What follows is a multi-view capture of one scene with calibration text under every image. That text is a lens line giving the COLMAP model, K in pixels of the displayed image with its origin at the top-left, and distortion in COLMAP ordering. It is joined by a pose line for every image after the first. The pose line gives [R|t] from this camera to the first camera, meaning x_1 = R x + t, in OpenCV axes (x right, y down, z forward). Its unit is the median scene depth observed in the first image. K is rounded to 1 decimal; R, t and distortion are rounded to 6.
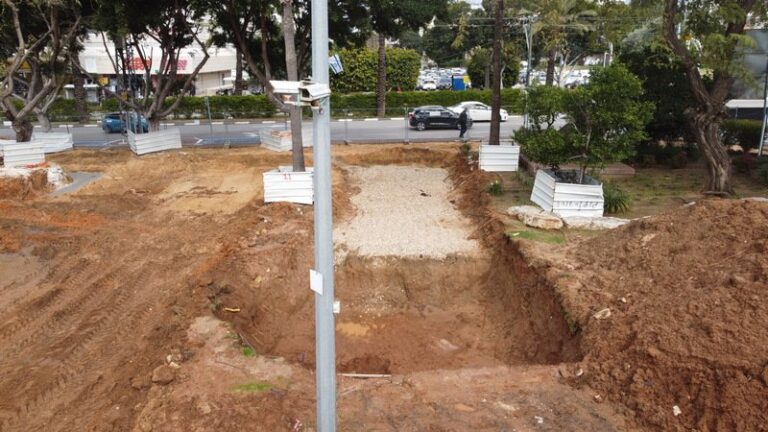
lens RADIAL K [[578.6, 0, 384.1], [0, 578.6, 215.5], [0, 0, 1]] dist [-0.012449, 0.004707]
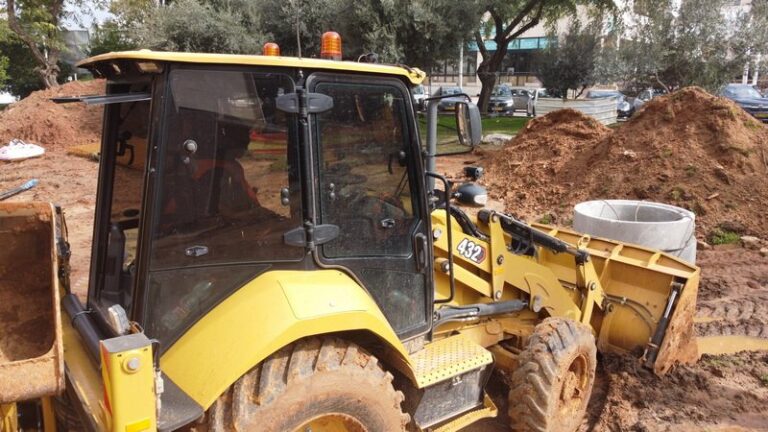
lens RADIAL K [[578.6, 0, 385.9], [0, 578.6, 216.4], [0, 0, 1]] dist [-0.012449, 0.004707]
pose [[0.605567, -0.178290, 0.775565, -0.267854], [0.213690, 0.975218, 0.057336, 0.381136], [-0.766567, 0.131010, 0.628658, -0.855617]]
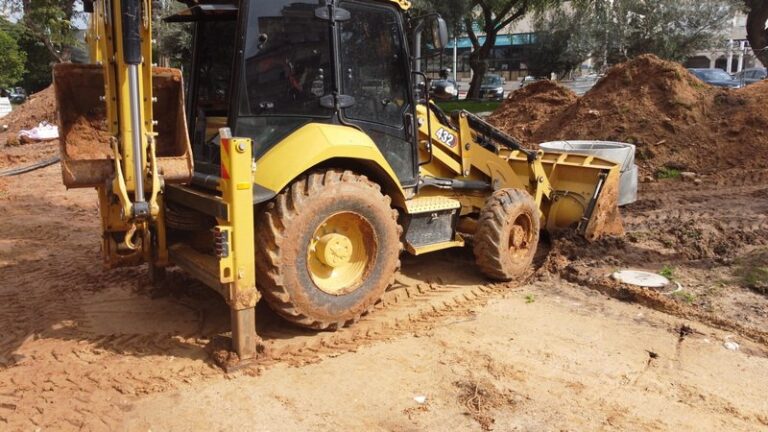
lens RADIAL K [[578.6, 0, 385.6], [0, 578.6, 216.6], [0, 0, 1]] dist [-0.012449, 0.004707]
pose [[0.601740, -0.181345, 0.777832, -0.351816], [0.224298, 0.973060, 0.053342, 0.433801], [-0.766551, 0.142369, 0.626204, -0.905966]]
